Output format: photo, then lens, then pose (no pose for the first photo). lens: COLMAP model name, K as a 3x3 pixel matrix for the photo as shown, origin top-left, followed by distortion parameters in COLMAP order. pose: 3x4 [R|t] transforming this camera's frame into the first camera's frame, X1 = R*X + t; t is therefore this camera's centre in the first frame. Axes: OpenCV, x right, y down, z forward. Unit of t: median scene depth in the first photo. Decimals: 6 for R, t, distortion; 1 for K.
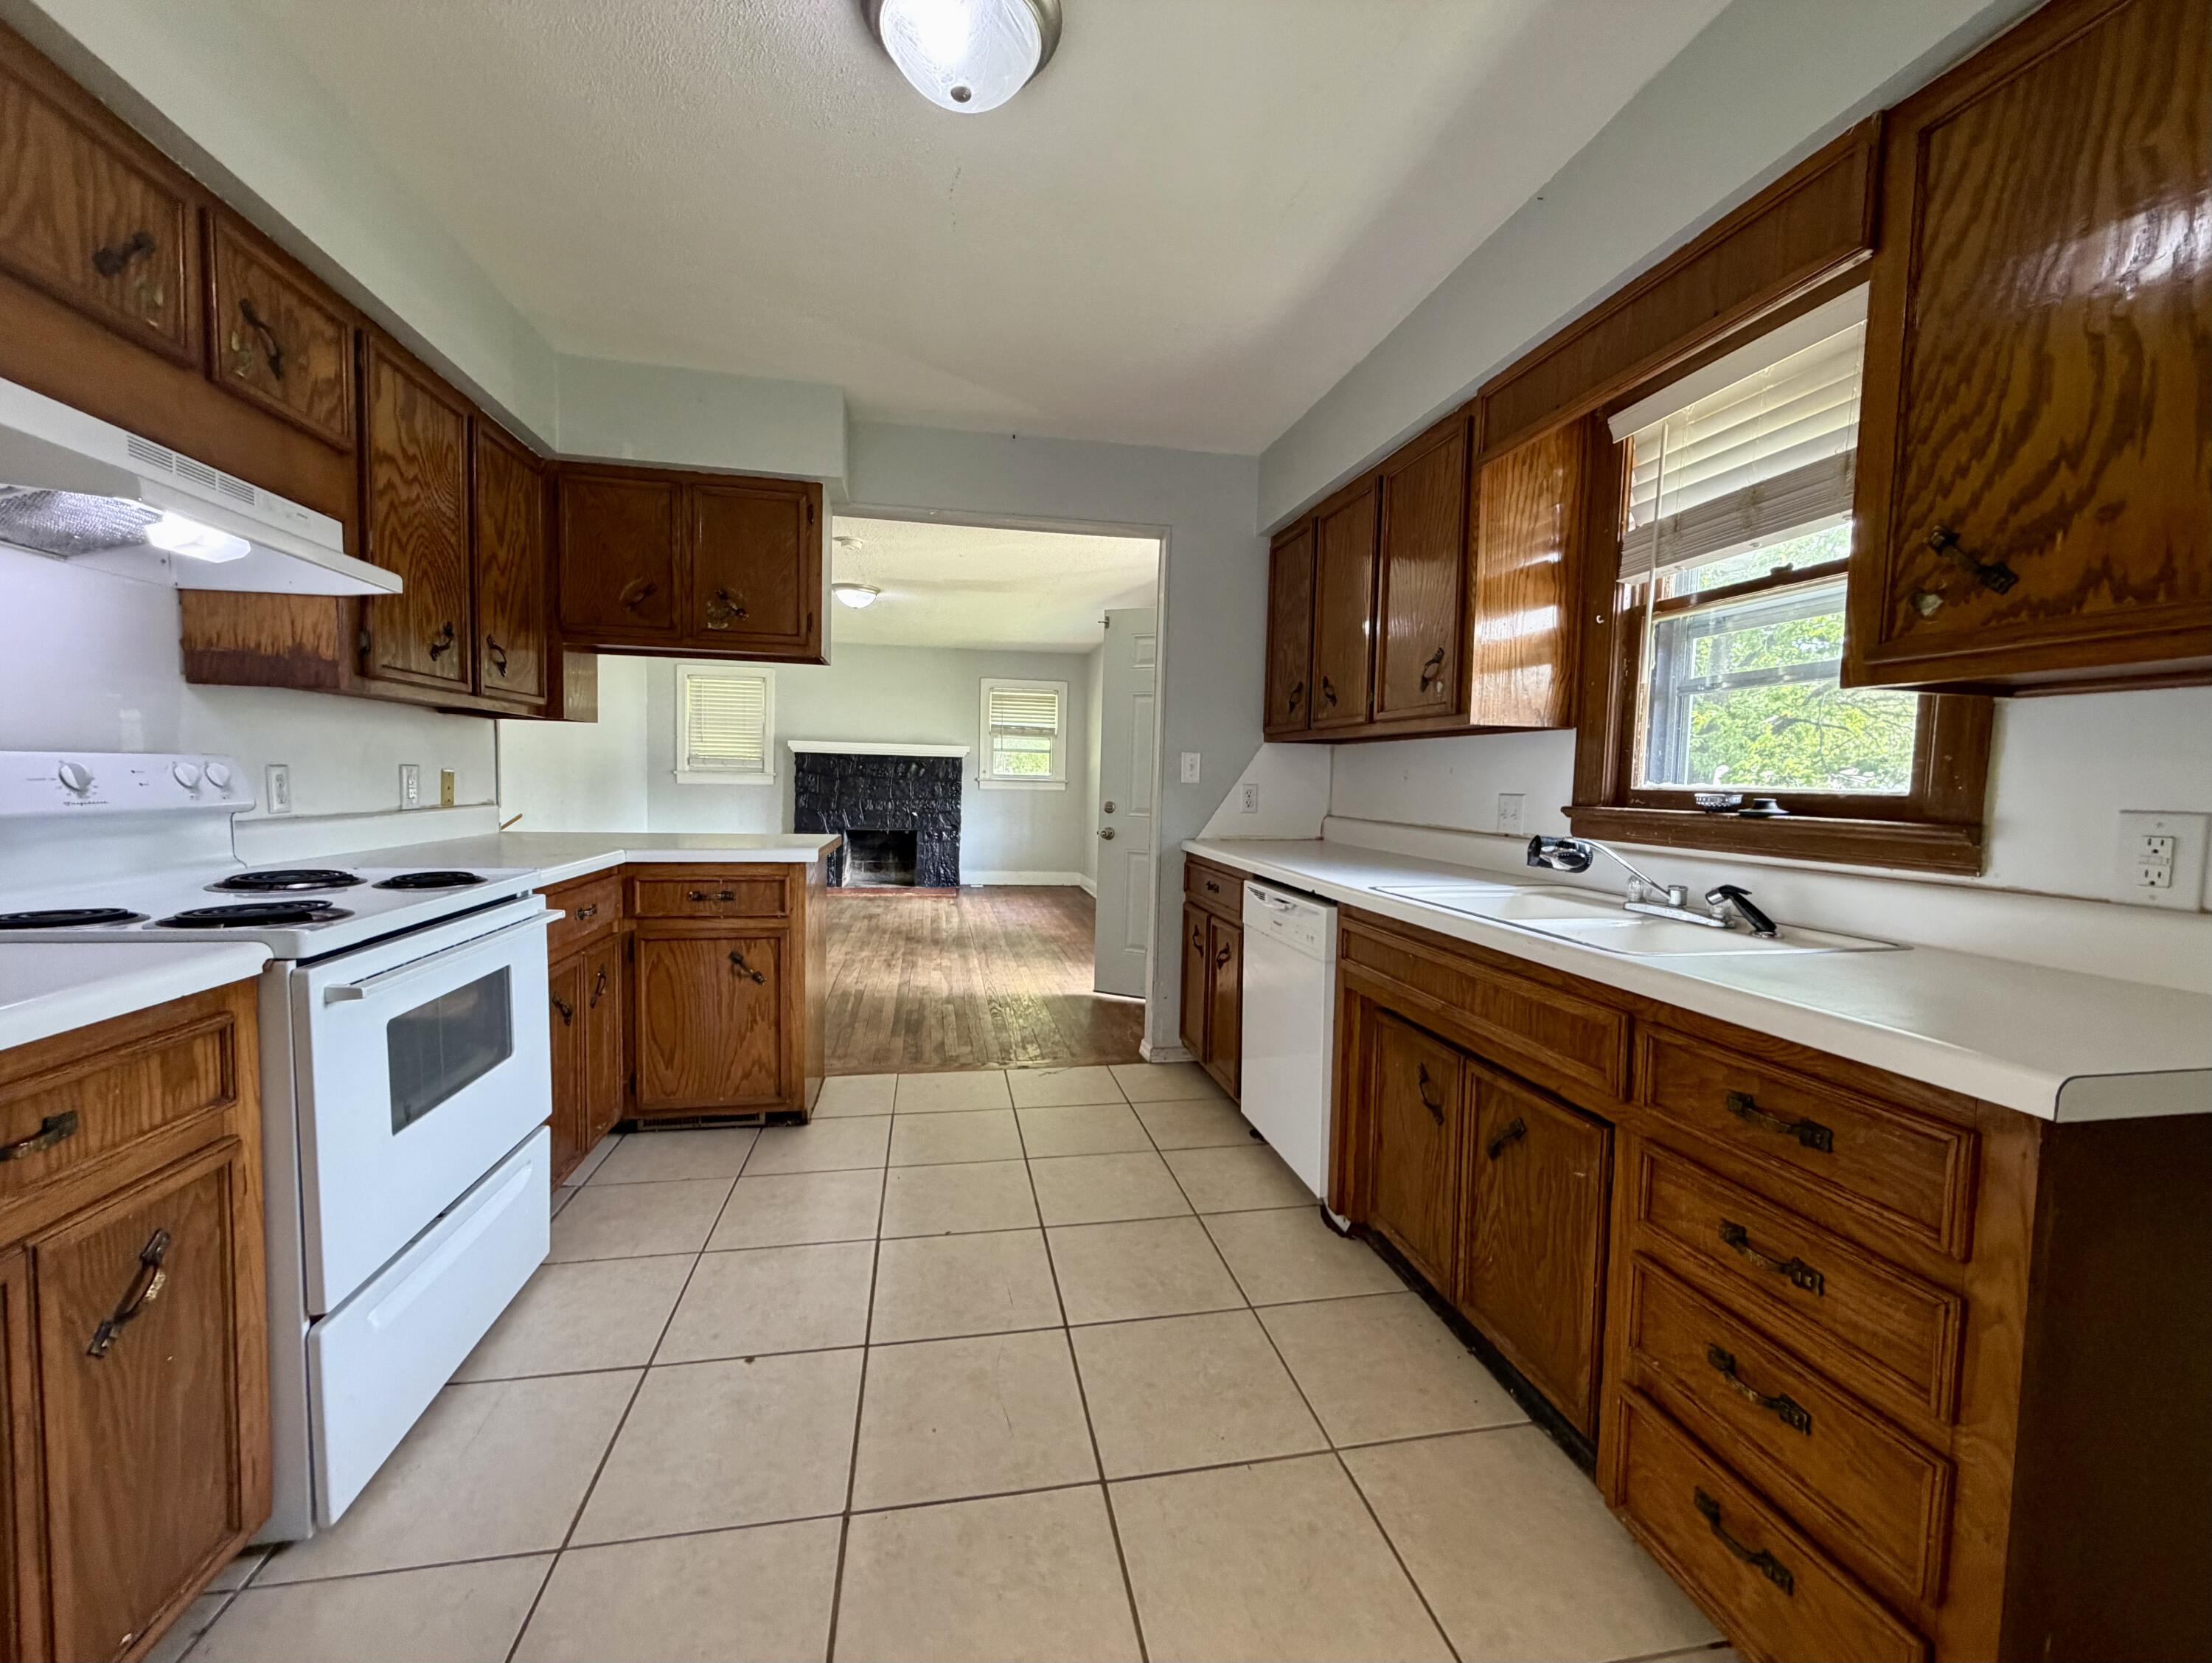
lens RADIAL K [[893.4, 0, 1105.0], [0, 893.4, 835.2], [0, 0, 1]] dist [0.002554, 0.000183]
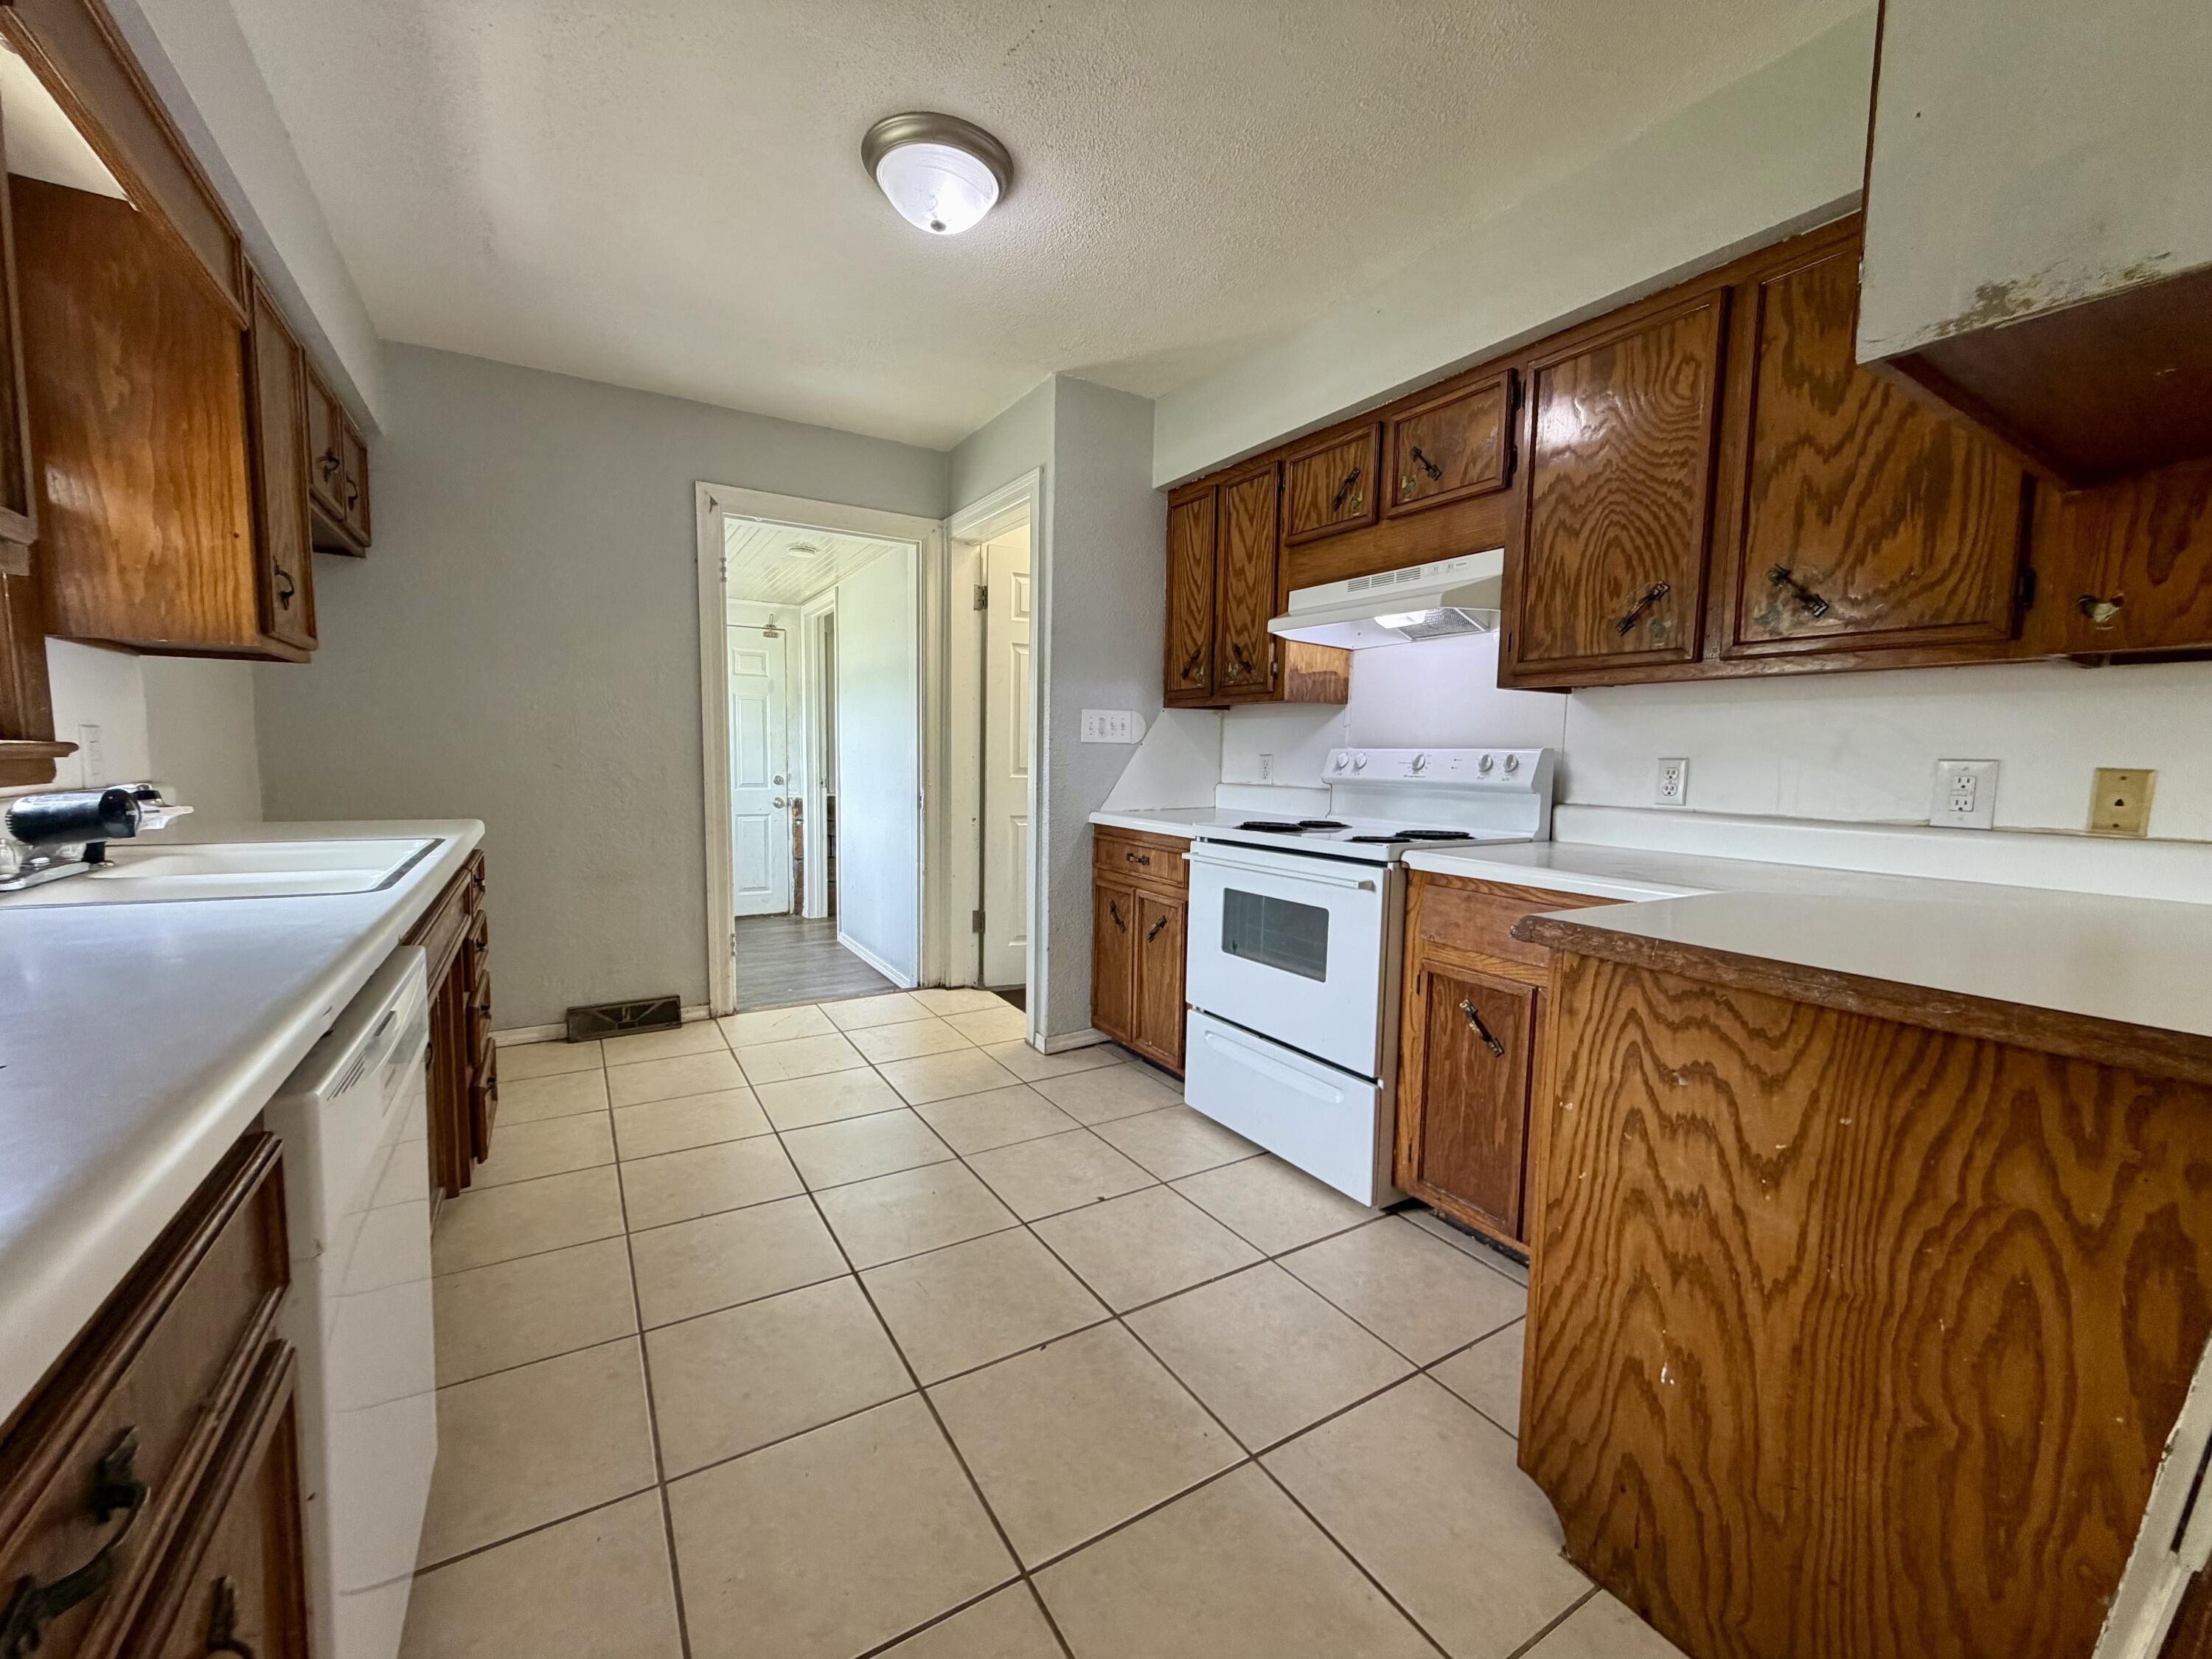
lens RADIAL K [[893.3, 0, 1105.0], [0, 893.3, 833.2], [0, 0, 1]] dist [0.002554, 0.000183]
pose [[-0.937203, -0.008396, -0.348684, 0.045834], [-0.062180, 0.987717, 0.143347, -0.103982], [0.343198, 0.156026, -0.926213, 1.819316]]
